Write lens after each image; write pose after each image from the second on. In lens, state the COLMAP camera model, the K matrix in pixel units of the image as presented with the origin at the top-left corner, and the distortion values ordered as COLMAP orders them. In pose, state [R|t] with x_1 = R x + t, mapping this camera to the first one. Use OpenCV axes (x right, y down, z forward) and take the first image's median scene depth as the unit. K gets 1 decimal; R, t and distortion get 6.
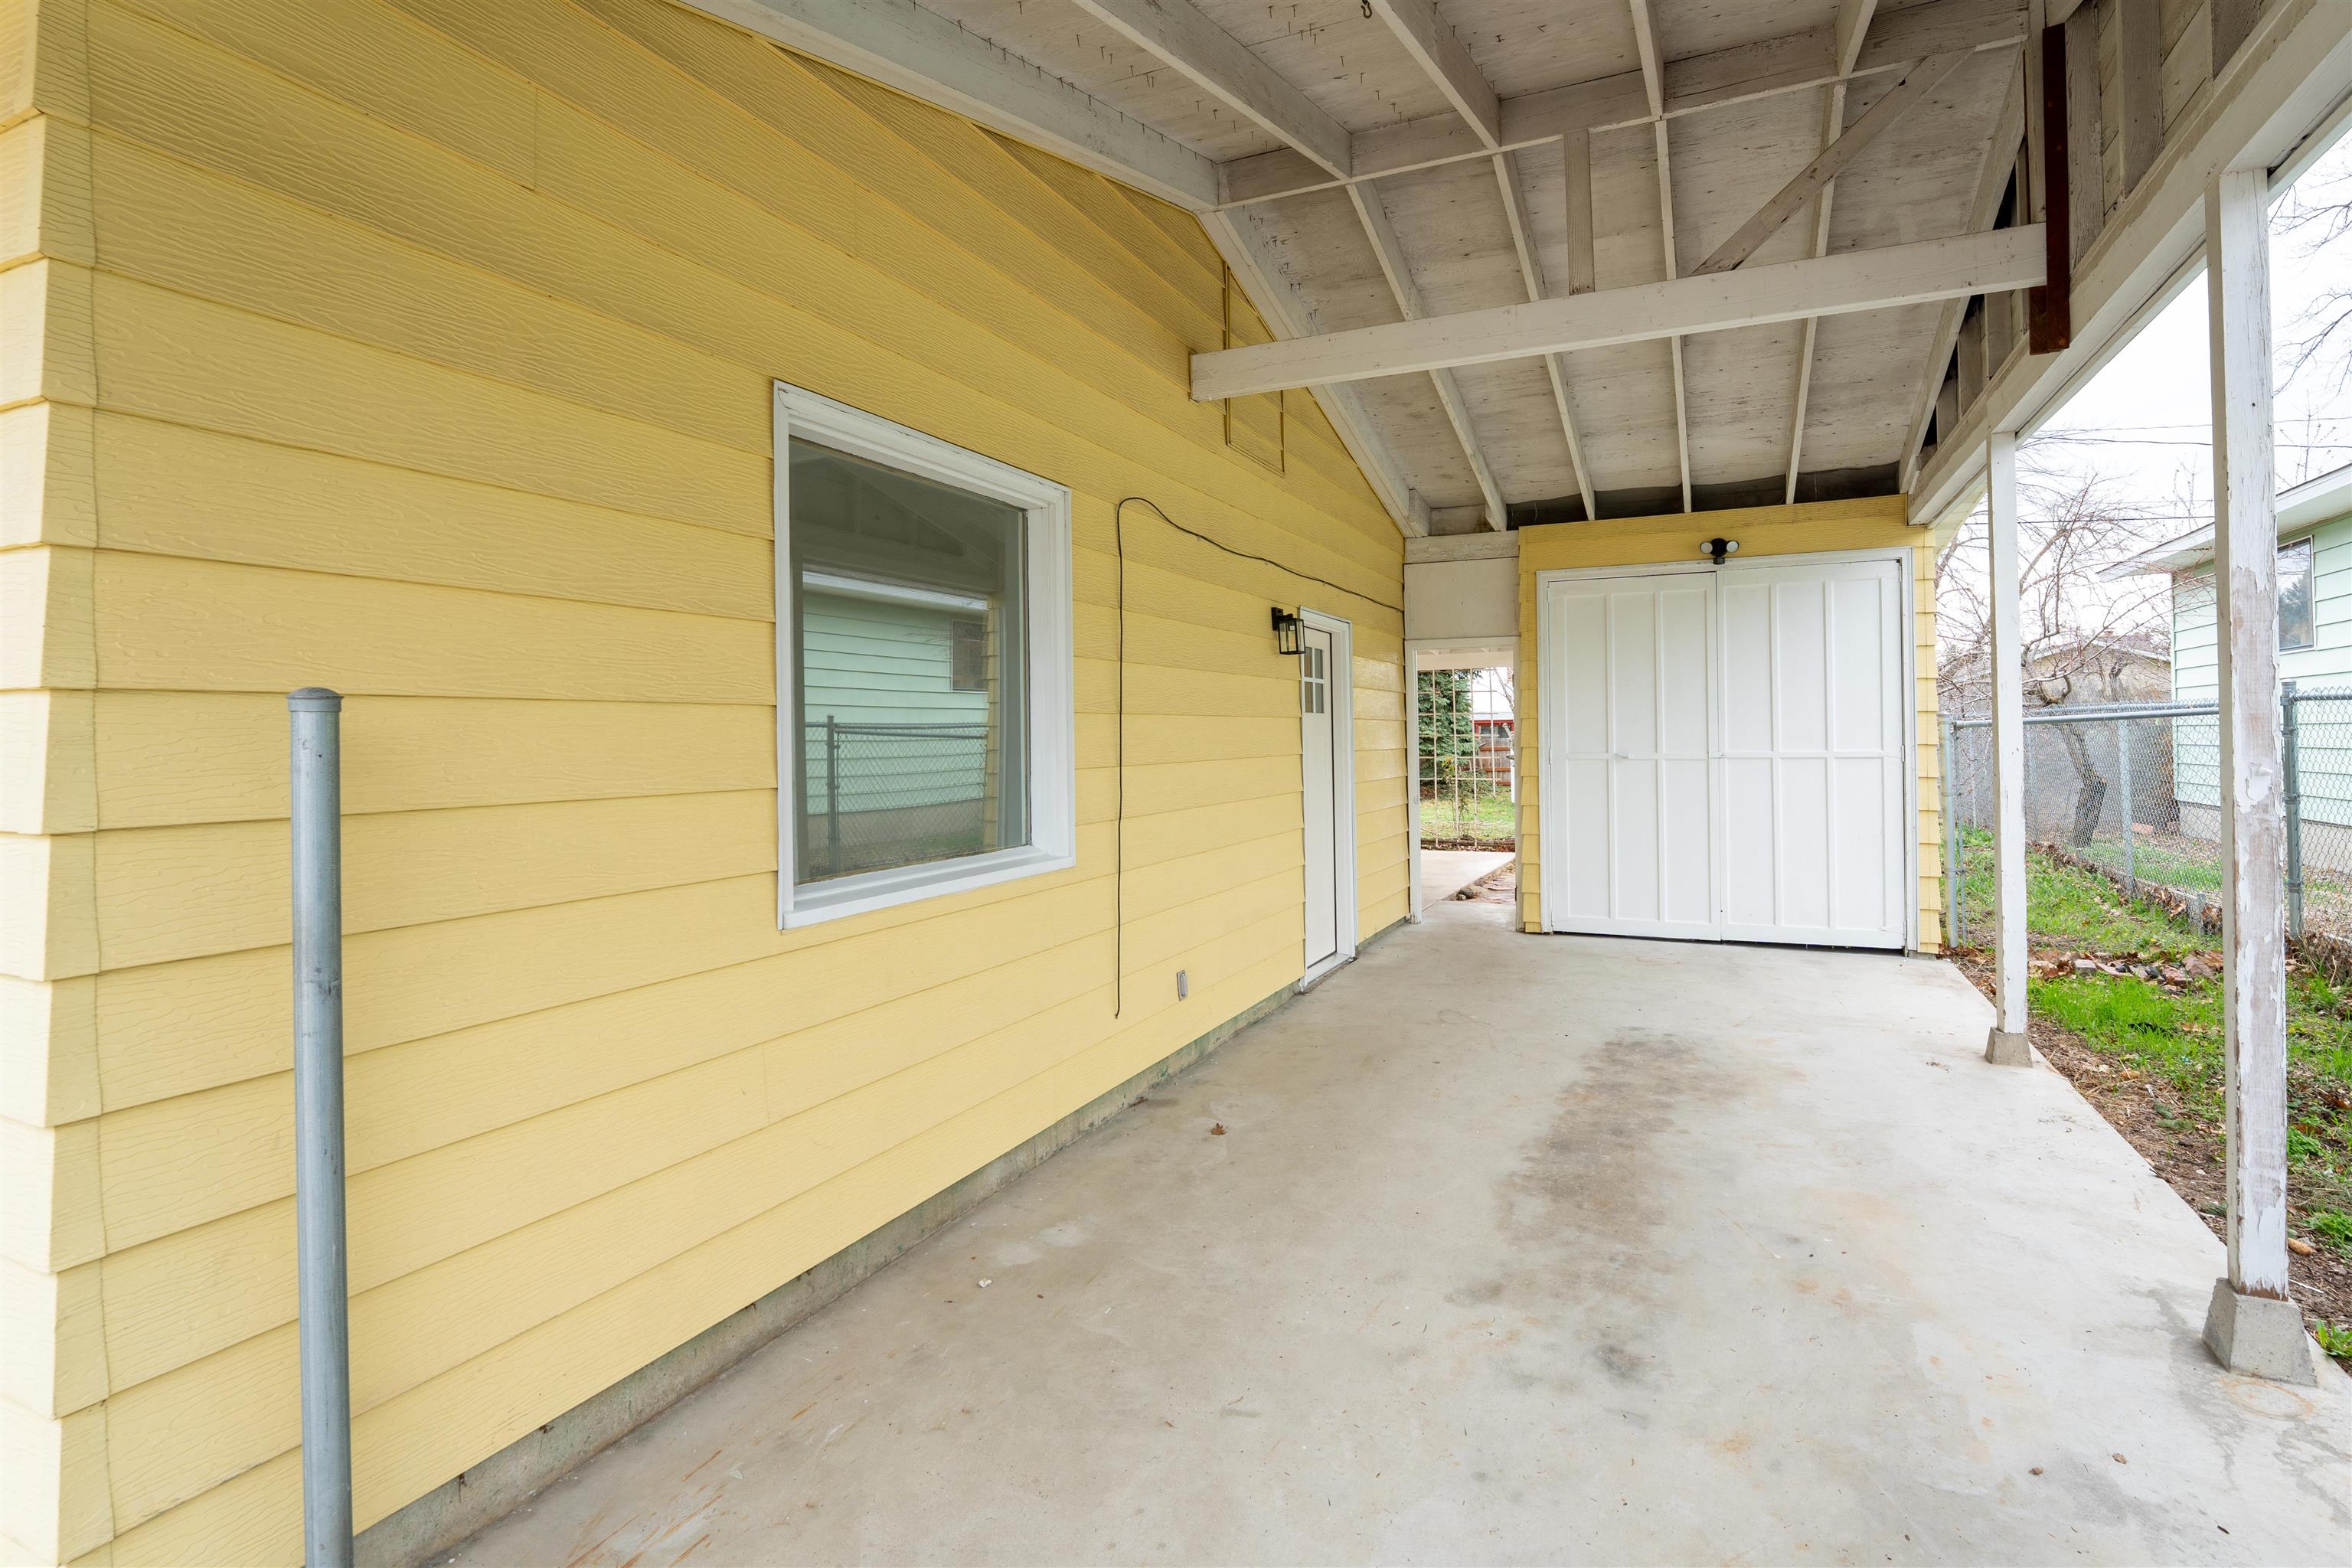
lens RADIAL K [[1231.4, 0, 1187.4], [0, 1231.4, 714.6], [0, 0, 1]] dist [-0.002637, -0.000319]
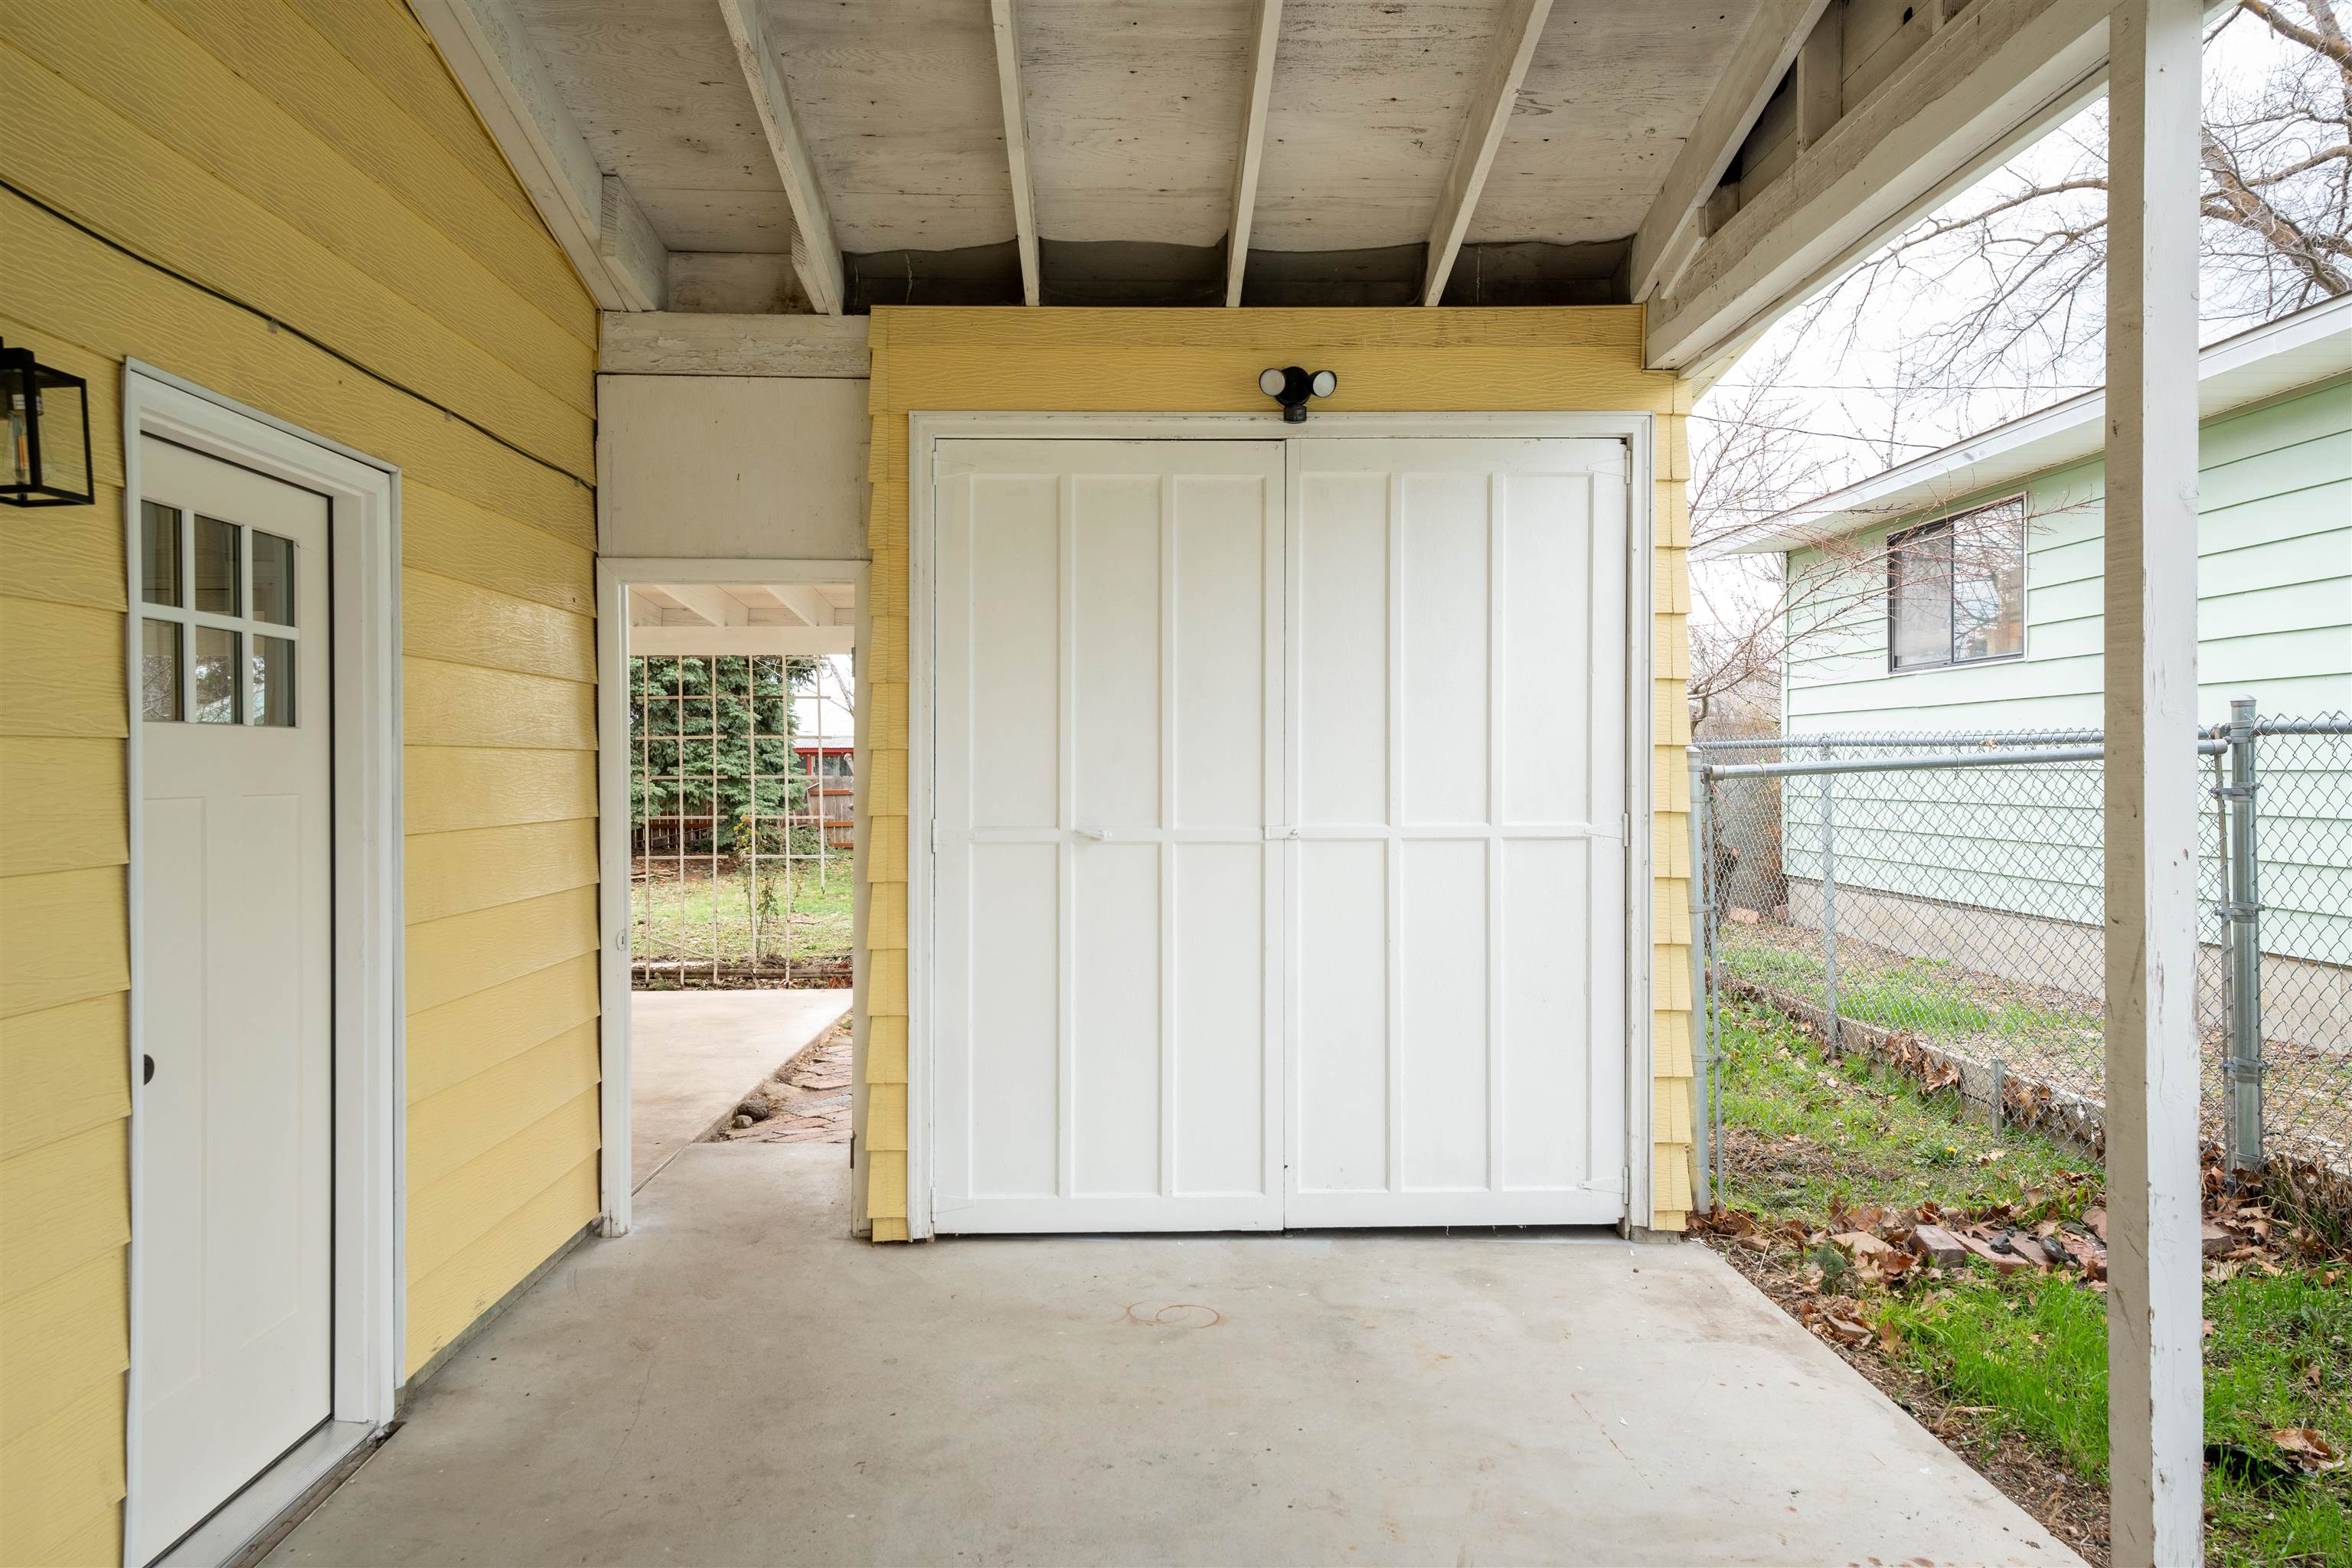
lens RADIAL K [[1587.6, 0, 1181.9], [0, 1587.6, 743.3], [0, 0, 1]] dist [0.005048, 0.000128]
pose [[0.897757, 0.013233, 0.440292, 0.130402], [-0.014167, 0.999899, -0.001165, 0.000043], [-0.440263, -0.005191, 0.897854, 0.474653]]
